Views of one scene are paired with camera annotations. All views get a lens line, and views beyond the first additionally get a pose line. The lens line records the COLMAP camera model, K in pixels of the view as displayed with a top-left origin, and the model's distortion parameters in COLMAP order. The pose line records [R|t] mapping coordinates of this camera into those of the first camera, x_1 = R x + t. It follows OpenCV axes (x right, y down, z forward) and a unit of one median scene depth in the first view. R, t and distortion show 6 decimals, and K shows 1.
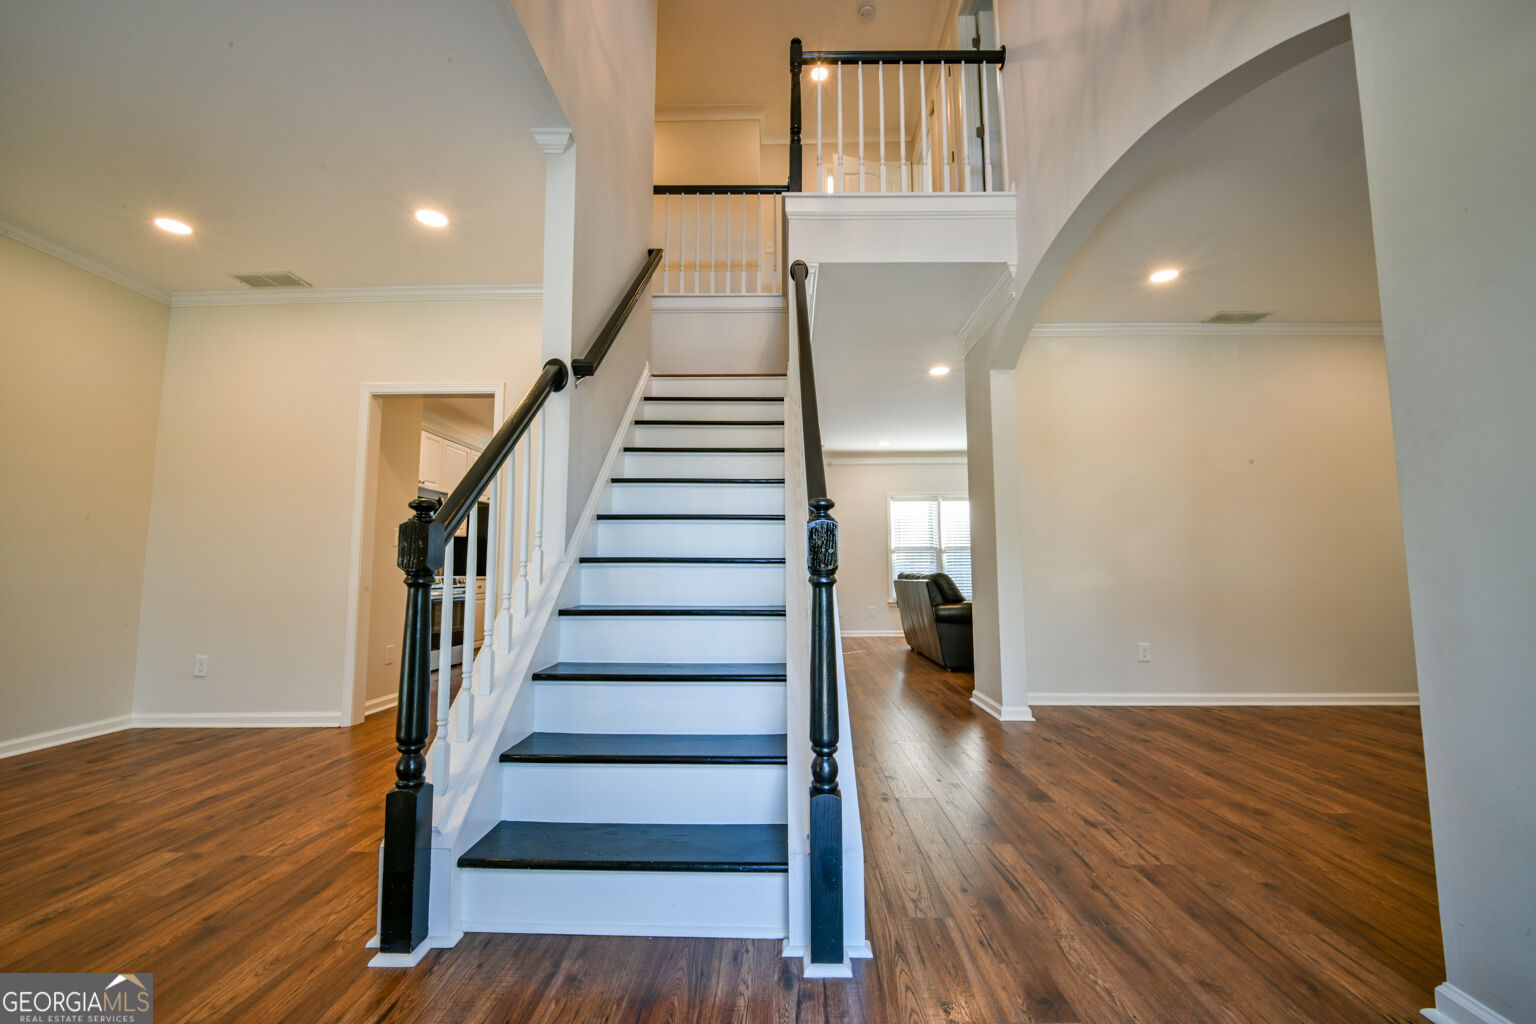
lens RADIAL K [[625.0, 0, 808.0], [0, 625.0, 511.3], [0, 0, 1]] dist [-0.026284, -0.000187]
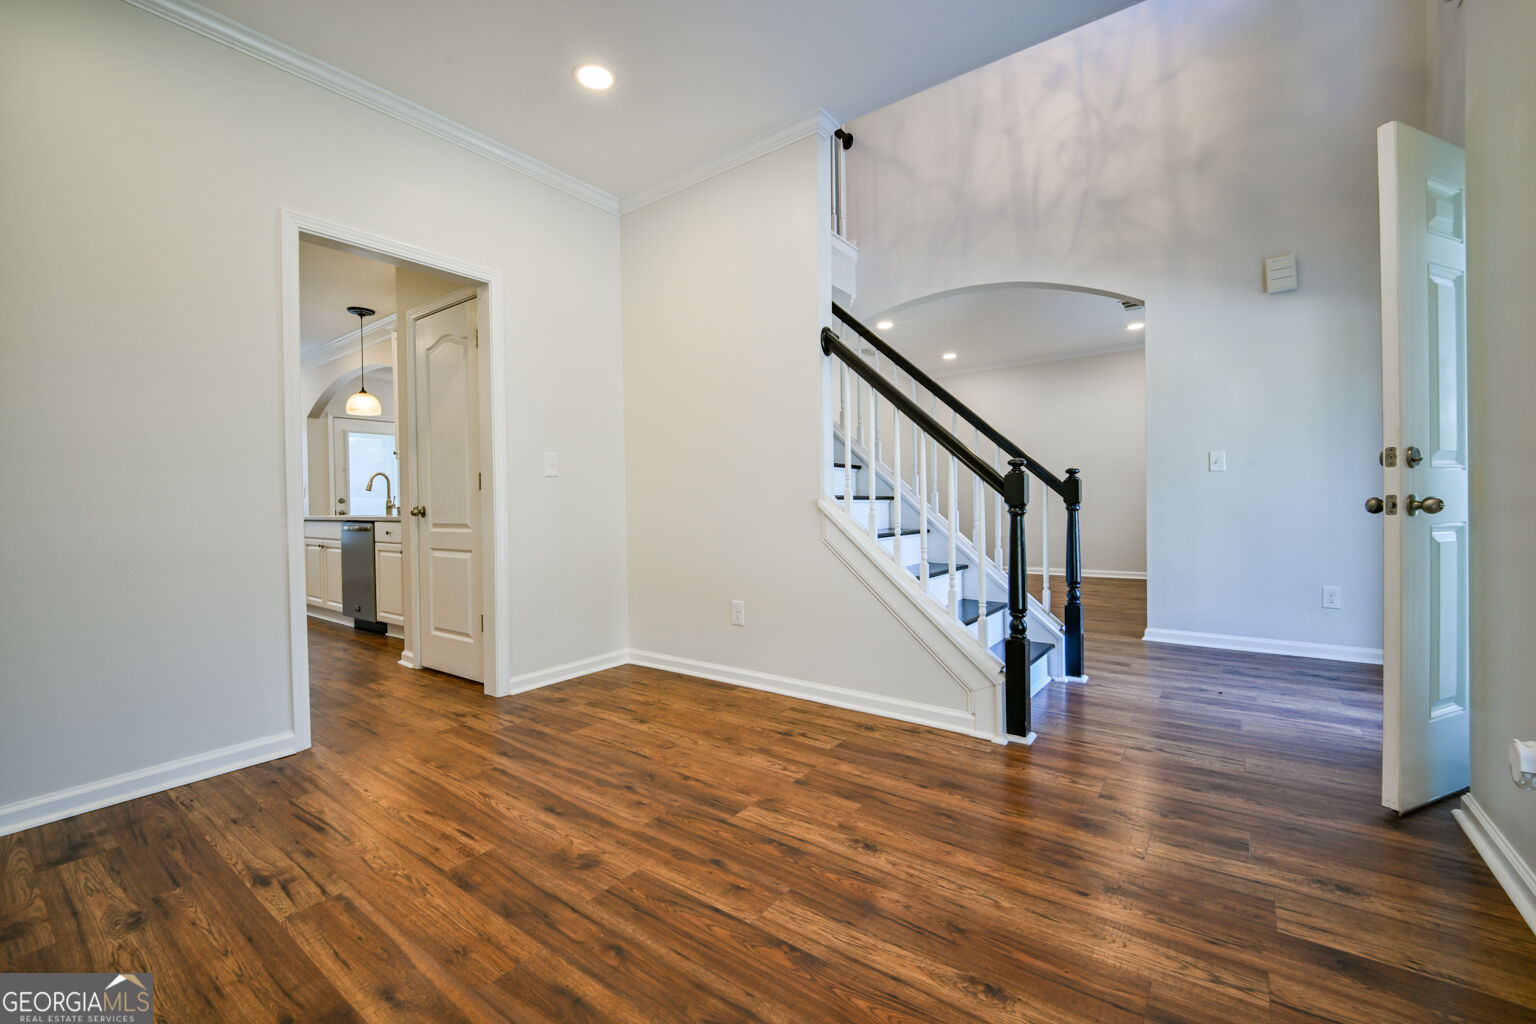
lens RADIAL K [[632.6, 0, 768.6], [0, 632.6, 498.1], [0, 0, 1]] dist [0.018900, -0.015520]
pose [[0.606143, 0.008963, 0.795305, -1.564861], [-0.066543, 0.997002, 0.039480, 0.034392], [-0.792567, -0.076852, 0.604923, 0.348962]]
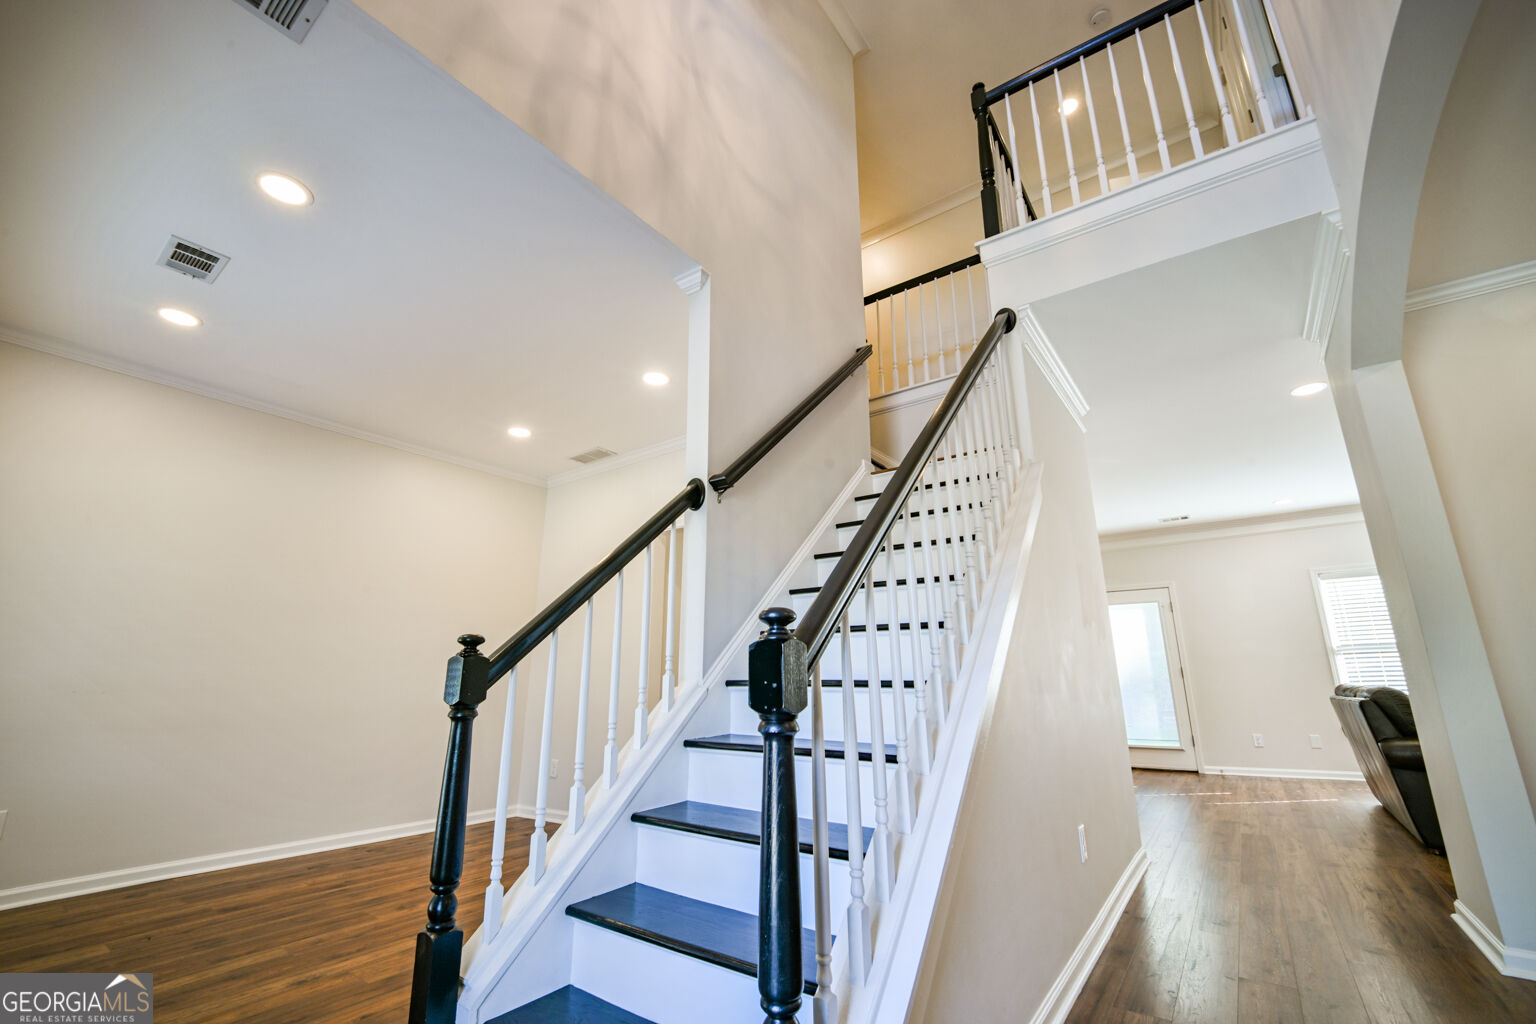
lens RADIAL K [[630.8, 0, 778.4], [0, 630.8, 508.8], [0, 0, 1]] dist [0.002133, -0.013045]
pose [[0.811178, -0.151697, -0.564781, 0.302048], [0.056158, 0.981513, -0.182971, -0.002017], [0.582096, 0.116705, 0.804701, 0.274592]]
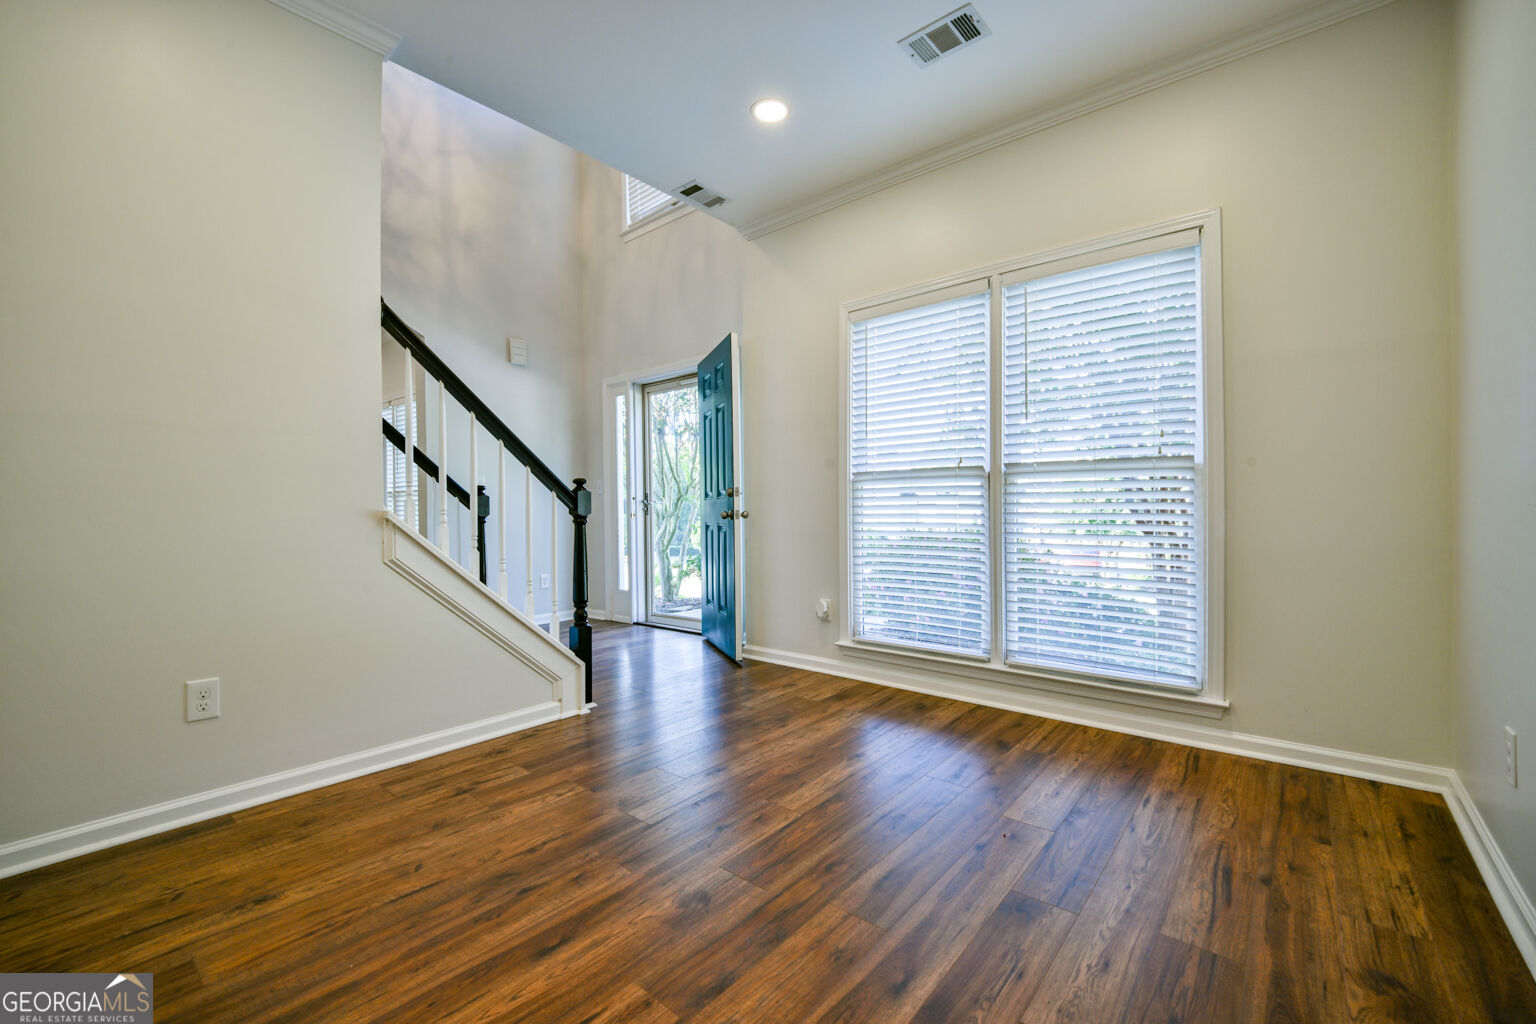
lens RADIAL K [[630.8, 0, 778.4], [0, 630.8, 508.8], [0, 0, 1]] dist [0.002133, -0.013045]
pose [[-0.762935, 0.024464, 0.646012, -1.606215], [-0.035987, 0.996127, -0.080224, 0.138688], [-0.645473, -0.084454, -0.759100, 1.409318]]
